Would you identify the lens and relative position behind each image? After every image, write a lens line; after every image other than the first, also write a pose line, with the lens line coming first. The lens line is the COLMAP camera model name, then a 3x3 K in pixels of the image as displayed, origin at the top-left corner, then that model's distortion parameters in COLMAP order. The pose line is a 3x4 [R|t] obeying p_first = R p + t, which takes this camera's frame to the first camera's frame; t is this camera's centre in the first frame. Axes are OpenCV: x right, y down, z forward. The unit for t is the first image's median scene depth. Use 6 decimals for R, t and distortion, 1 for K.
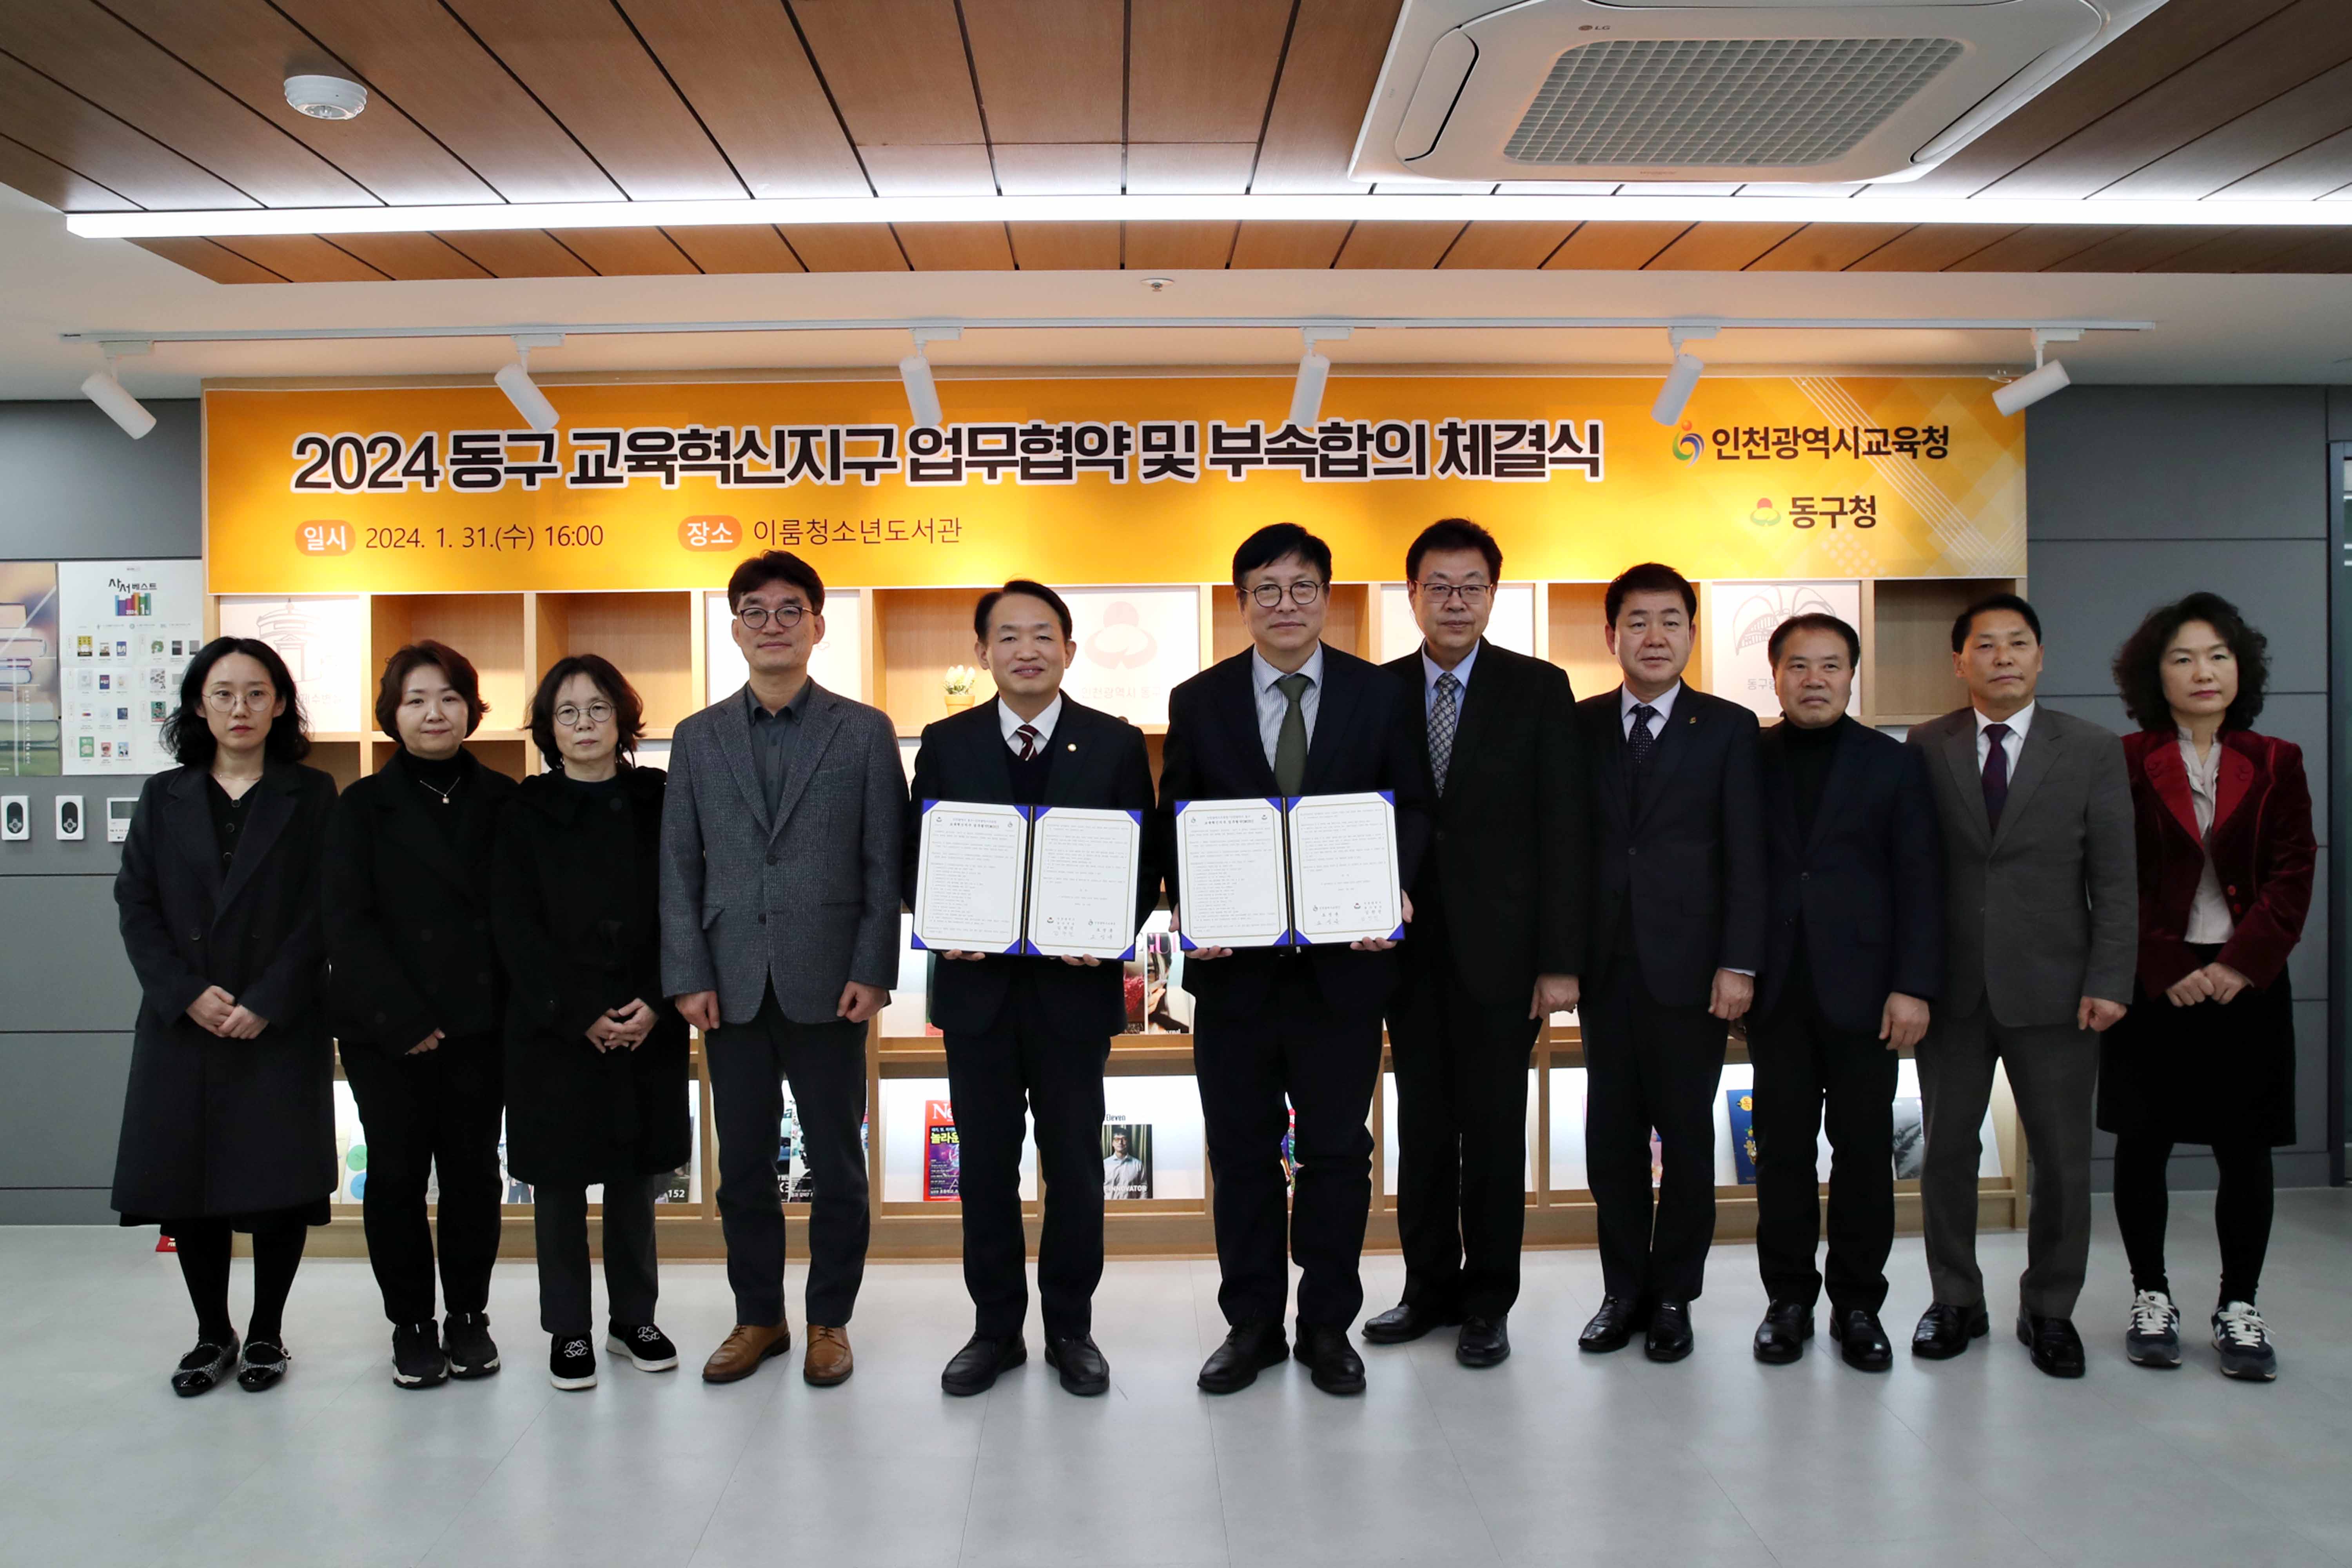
lens RADIAL K [[1827.6, 0, 1158.4], [0, 1827.6, 704.1], [0, 0, 1]] dist [-0.105038, 0.090296]
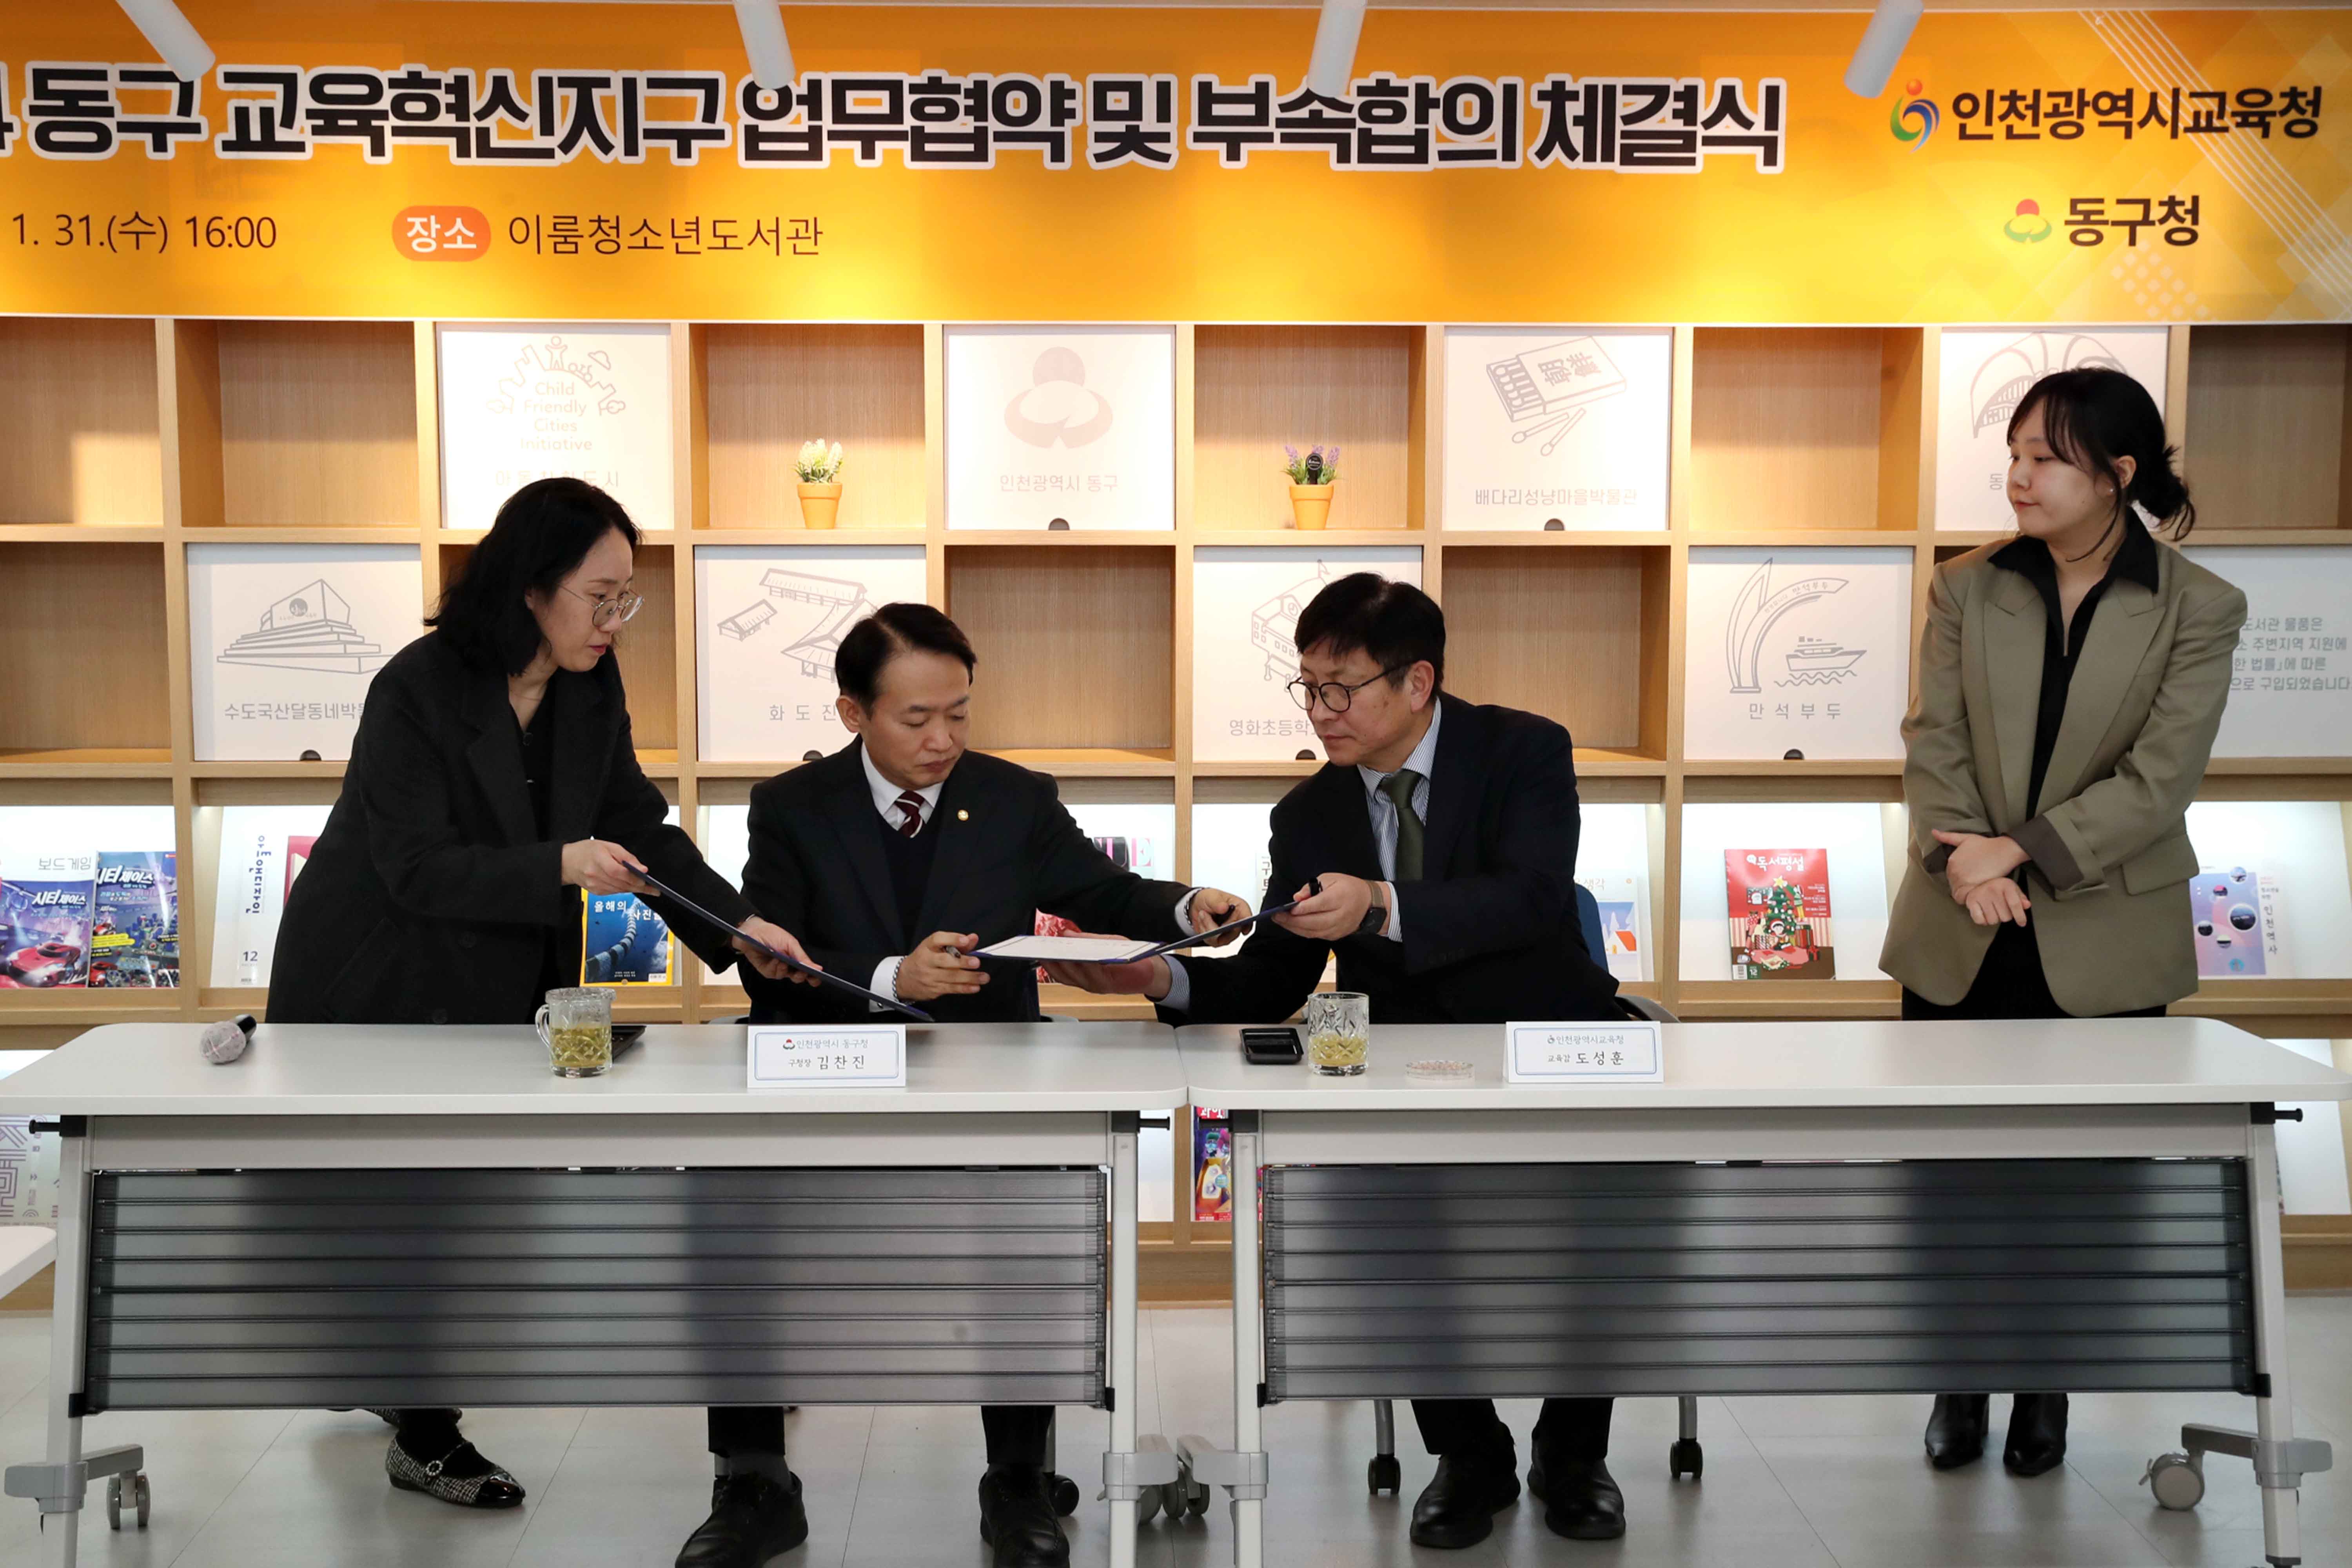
lens RADIAL K [[3112.9, 0, 1187.3], [0, 3112.9, 822.1], [0, 0, 1]] dist [0.022874, 0.157978]
pose [[0.999806, 0.010906, 0.016391, 0.009840], [-0.012595, 0.994205, 0.106764, -0.005238], [-0.015132, -0.106950, 0.994149, -0.165142]]
